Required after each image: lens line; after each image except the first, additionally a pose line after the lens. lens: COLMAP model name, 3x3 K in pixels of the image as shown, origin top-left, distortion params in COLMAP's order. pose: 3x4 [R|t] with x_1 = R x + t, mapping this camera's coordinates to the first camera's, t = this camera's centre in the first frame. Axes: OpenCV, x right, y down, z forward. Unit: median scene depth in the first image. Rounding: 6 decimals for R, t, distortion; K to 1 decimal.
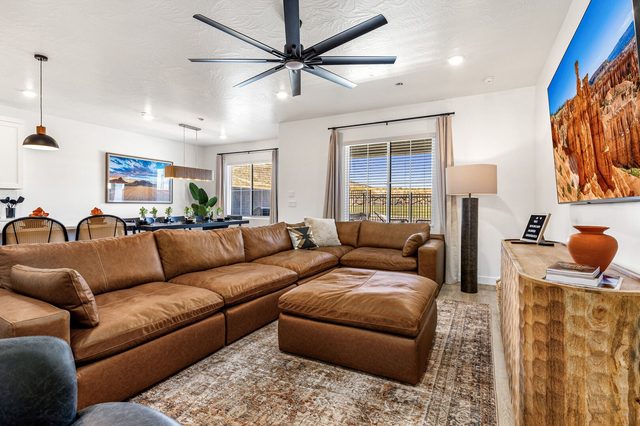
lens RADIAL K [[312.5, 0, 319.4], [0, 312.5, 210.6], [0, 0, 1]] dist [0.003260, -0.001430]
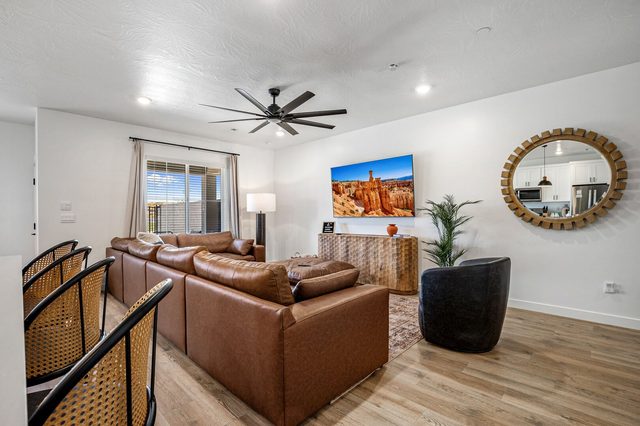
lens RADIAL K [[296.9, 0, 318.5], [0, 296.9, 222.5], [0, 0, 1]] dist [-0.030031, 0.001605]
pose [[0.280557, -0.027990, 0.959429, -0.936344], [0.022757, 0.999488, 0.022504, -0.023300], [-0.959568, 0.015520, 0.281050, 0.304596]]
